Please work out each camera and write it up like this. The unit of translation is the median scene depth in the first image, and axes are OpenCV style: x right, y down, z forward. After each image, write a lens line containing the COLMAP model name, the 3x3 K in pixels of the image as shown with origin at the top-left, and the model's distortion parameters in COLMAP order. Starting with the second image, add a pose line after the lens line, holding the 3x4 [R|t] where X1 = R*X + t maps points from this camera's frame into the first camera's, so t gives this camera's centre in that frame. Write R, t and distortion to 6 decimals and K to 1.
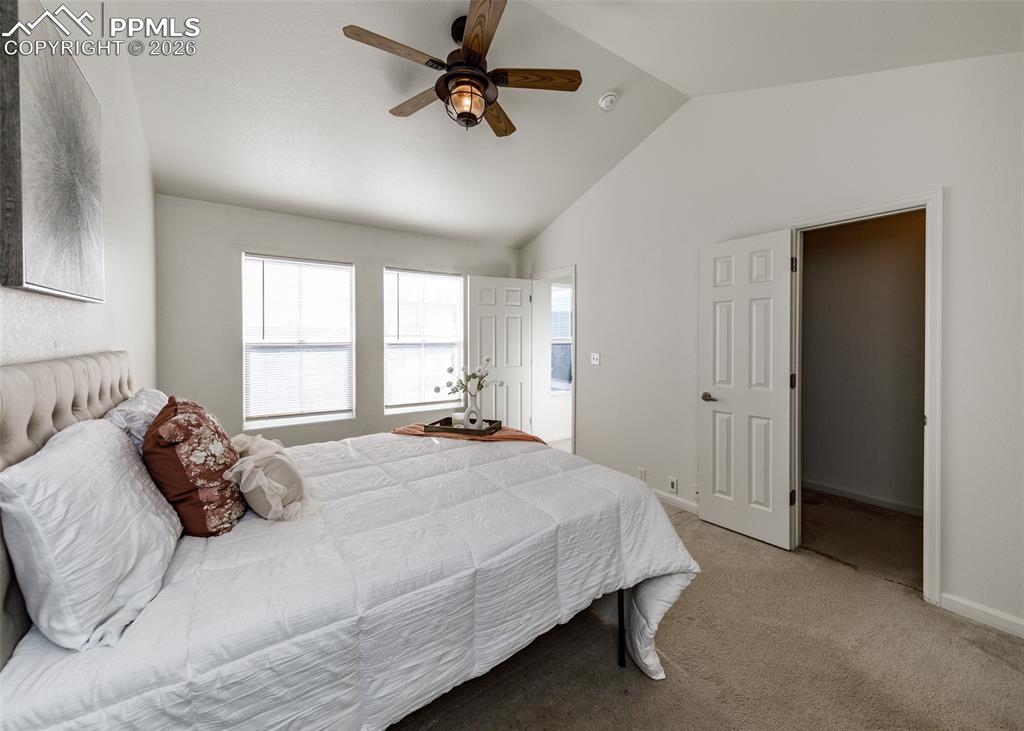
lens RADIAL K [[419.5, 0, 531.8], [0, 419.5, 344.8], [0, 0, 1]] dist [0.001949, 0.000161]
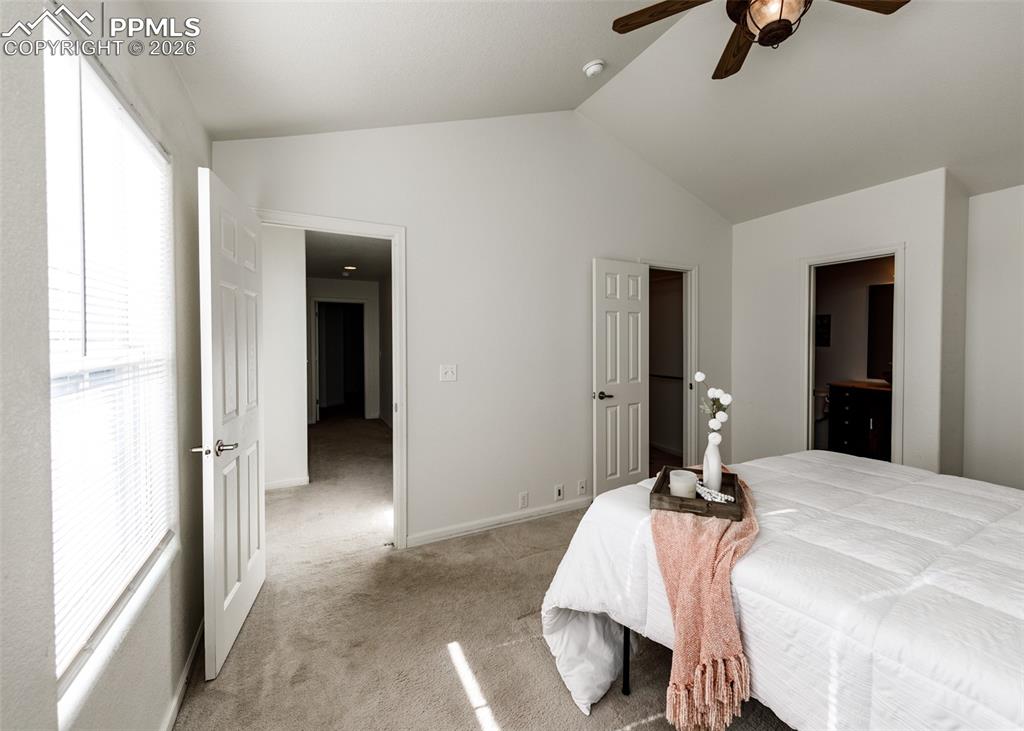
lens RADIAL K [[419.5, 0, 531.8], [0, 419.5, 344.8], [0, 0, 1]] dist [0.001949, 0.000161]
pose [[0.131296, -0.014221, 0.991241, -0.714187], [0.010696, 0.999859, 0.012928, -0.027281], [-0.991285, 0.008905, 0.131430, 1.042761]]
